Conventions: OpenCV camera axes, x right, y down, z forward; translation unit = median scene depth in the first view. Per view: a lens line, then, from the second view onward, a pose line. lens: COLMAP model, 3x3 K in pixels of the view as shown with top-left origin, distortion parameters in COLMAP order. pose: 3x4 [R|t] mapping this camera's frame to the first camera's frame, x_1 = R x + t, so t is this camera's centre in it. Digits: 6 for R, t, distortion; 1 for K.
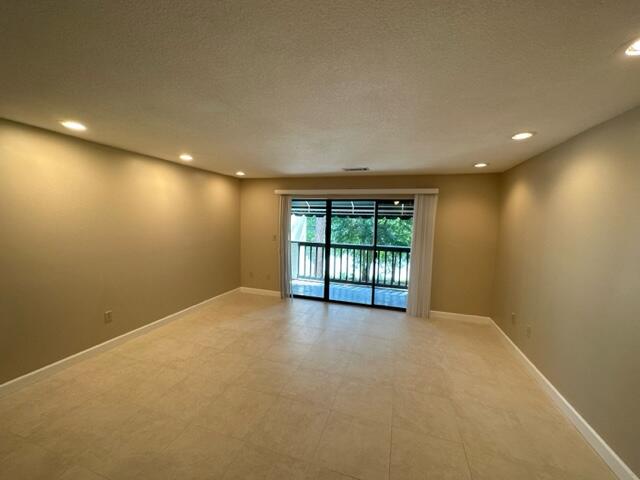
lens RADIAL K [[253.6, 0, 317.0], [0, 253.6, 238.5], [0, 0, 1]] dist [-0.000348, -0.000104]
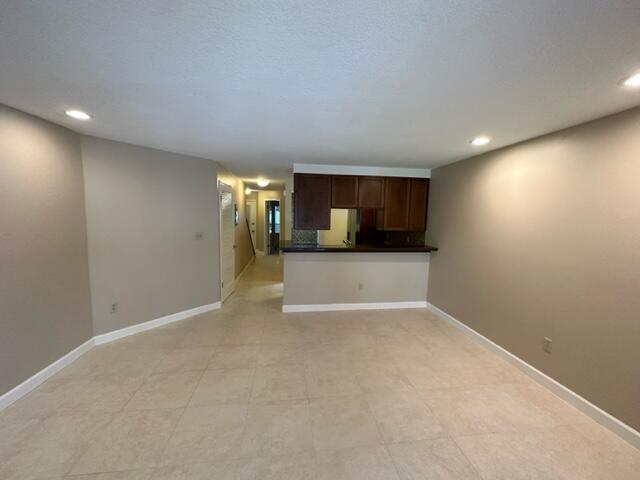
lens RADIAL K [[253.6, 0, 319.4], [0, 253.6, 236.8], [0, 0, 1]] dist [-0.000348, -0.000104]
pose [[-0.900358, -0.006545, -0.435100, 0.138509], [-0.075406, 0.987107, 0.141190, -0.069270], [0.428566, 0.159930, -0.889243, 1.084136]]
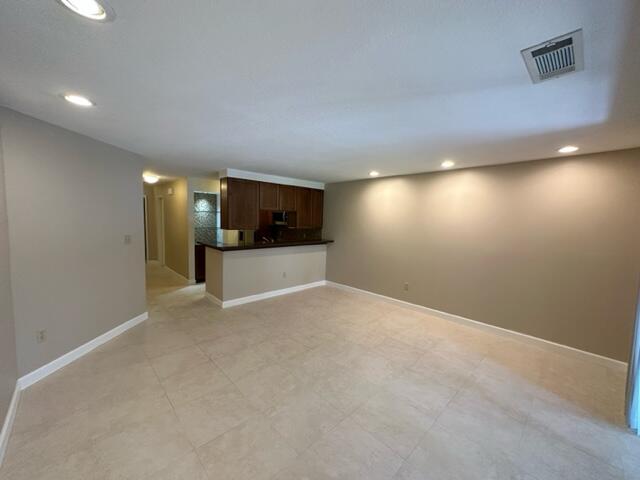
lens RADIAL K [[253.6, 0, 319.1], [0, 253.6, 237.5], [0, 0, 1]] dist [-0.000348, -0.000104]
pose [[-0.468950, 0.026654, -0.882822, 0.607848], [-0.105869, 0.990641, 0.086147, -0.045923], [0.876857, 0.133862, -0.461740, 0.968406]]
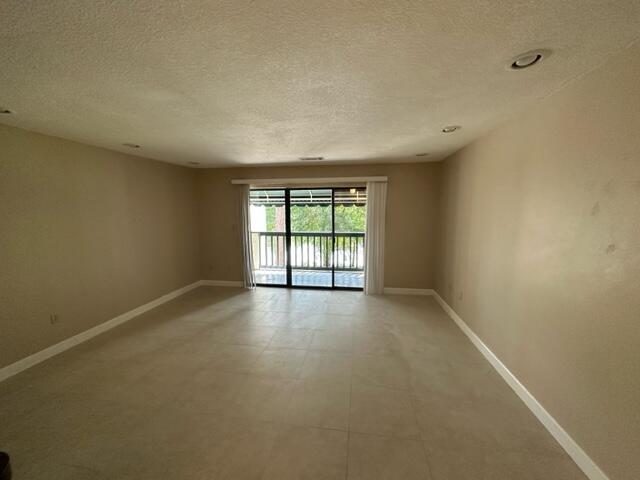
lens RADIAL K [[253.6, 0, 318.1], [0, 253.6, 239.3], [0, 0, 1]] dist [-0.000348, -0.000104]
pose [[0.986316, -0.050347, 0.156989, -0.000376], [0.043764, 0.998023, 0.045114, 0.012466], [-0.158950, -0.037627, 0.986569, -0.046279]]
